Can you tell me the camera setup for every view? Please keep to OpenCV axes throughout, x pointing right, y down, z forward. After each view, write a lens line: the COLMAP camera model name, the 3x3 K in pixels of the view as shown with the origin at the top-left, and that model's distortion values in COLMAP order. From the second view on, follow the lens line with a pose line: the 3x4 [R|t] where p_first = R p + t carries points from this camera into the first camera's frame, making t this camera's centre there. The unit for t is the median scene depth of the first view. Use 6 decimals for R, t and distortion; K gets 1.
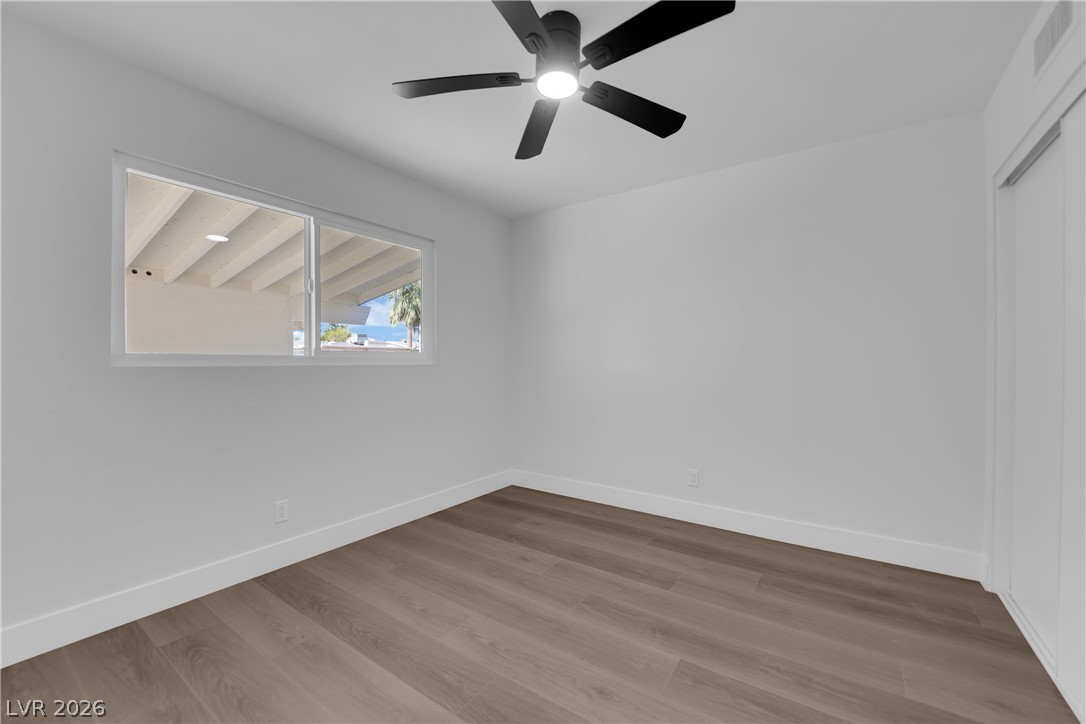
lens RADIAL K [[436.9, 0, 538.7], [0, 436.9, 363.5], [0, 0, 1]] dist [-0.008902, -0.004119]
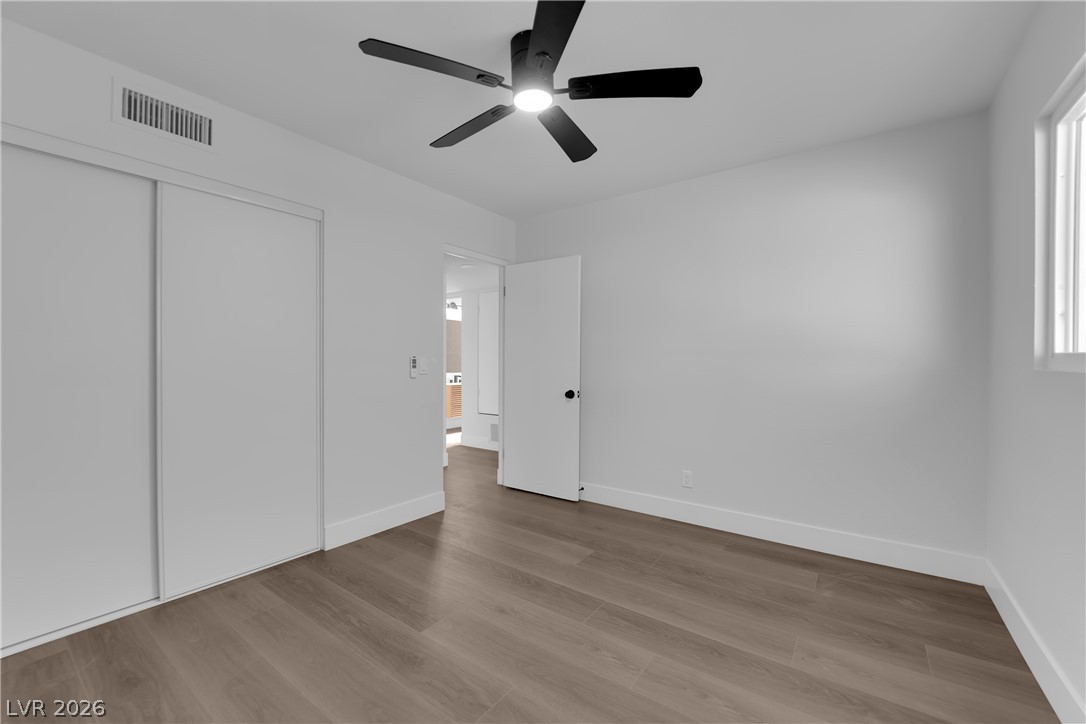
lens RADIAL K [[436.9, 0, 538.7], [0, 436.9, 363.5], [0, 0, 1]] dist [-0.008902, -0.004119]
pose [[-0.999861, -0.002270, 0.016518, 0.010601], [-0.002076, 0.999929, 0.011731, -0.014147], [-0.016544, 0.011696, -0.999795, 1.976717]]
